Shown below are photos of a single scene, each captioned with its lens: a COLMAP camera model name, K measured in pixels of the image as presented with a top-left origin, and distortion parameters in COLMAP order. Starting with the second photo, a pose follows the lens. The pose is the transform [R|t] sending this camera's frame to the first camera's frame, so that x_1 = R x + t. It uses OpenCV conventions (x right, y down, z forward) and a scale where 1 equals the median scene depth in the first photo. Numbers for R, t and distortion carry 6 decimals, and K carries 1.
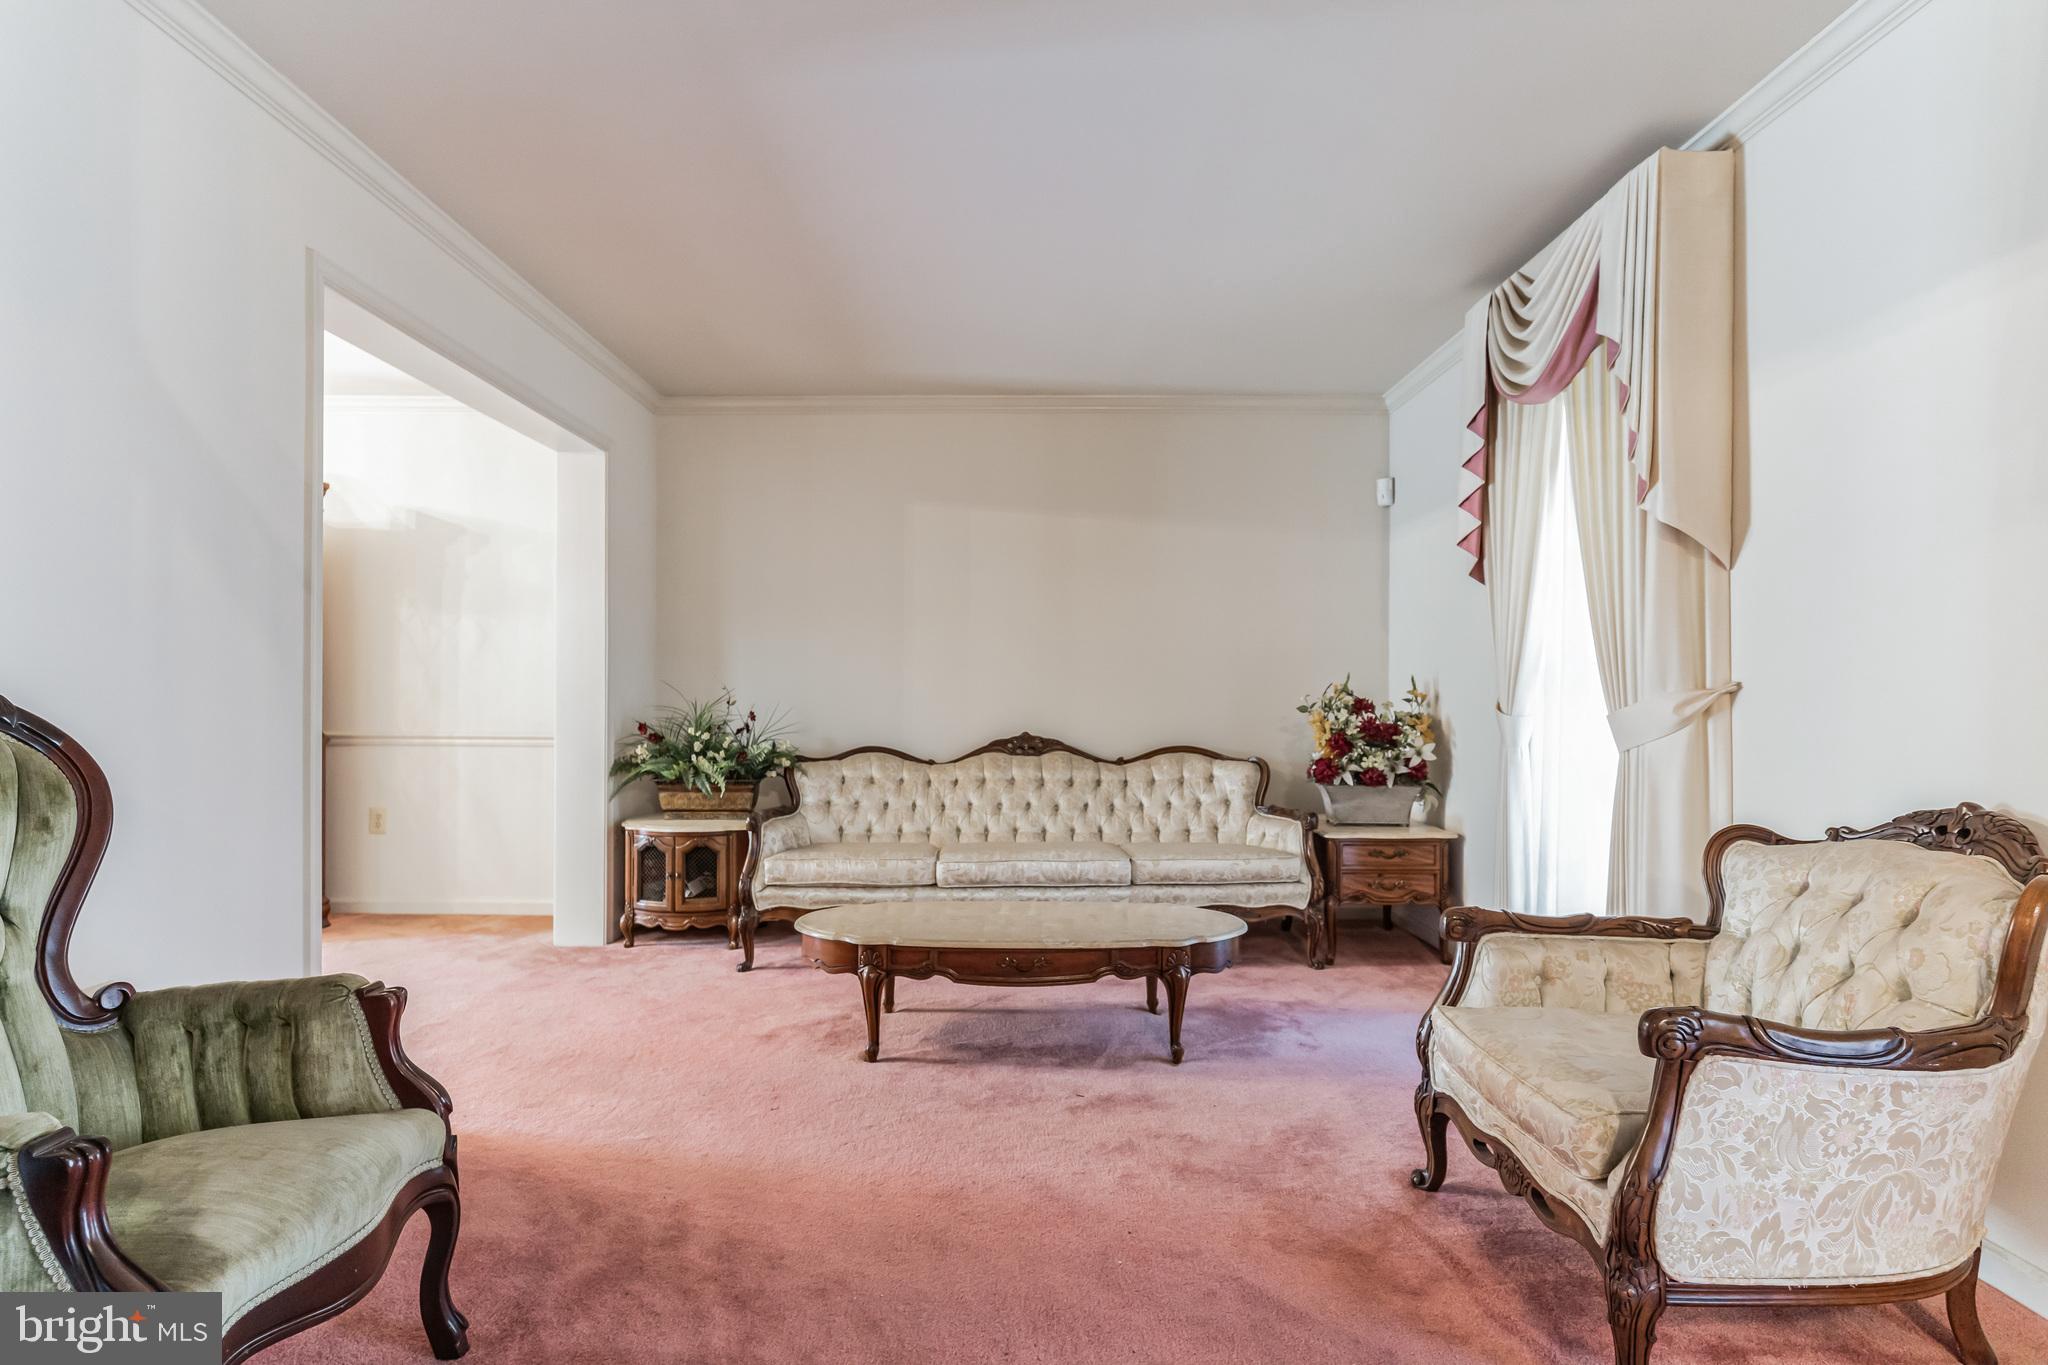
lens RADIAL K [[1104.9, 0, 1024.3], [0, 1104.9, 683.9], [0, 0, 1]] dist [0.002954, 0.002380]
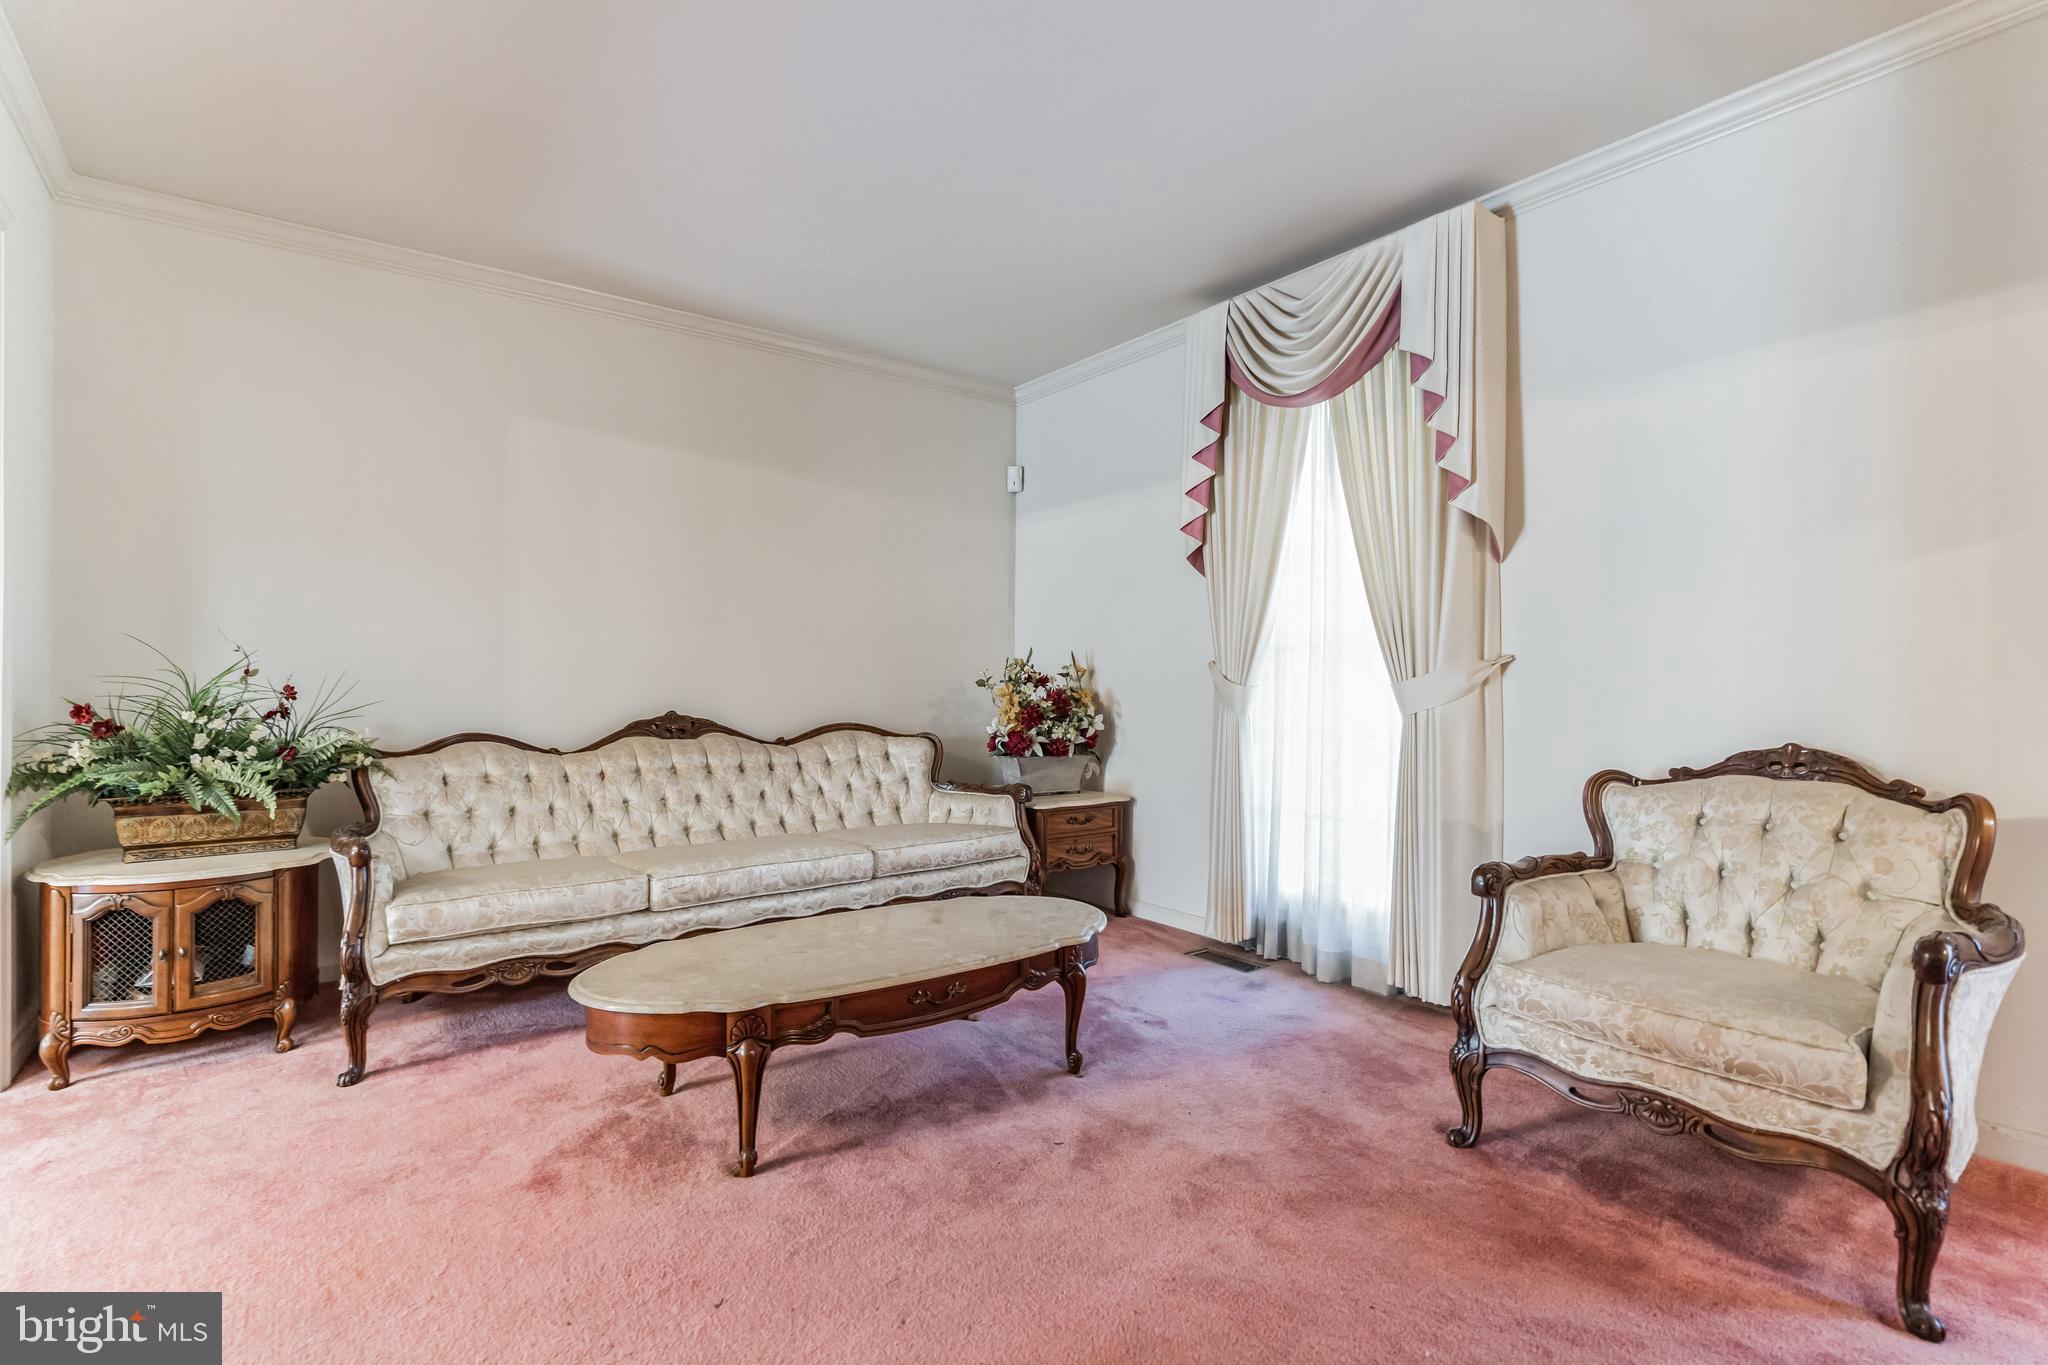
lens RADIAL K [[977.4, 0, 1035.1], [0, 977.4, 677.9], [0, 0, 1]] dist [0.002363, -0.000668]
pose [[0.796554, 0.004547, 0.604550, -0.261056], [-0.009158, 0.999948, 0.004546, 0.014362], [-0.604498, -0.009157, 0.796554, 0.278861]]
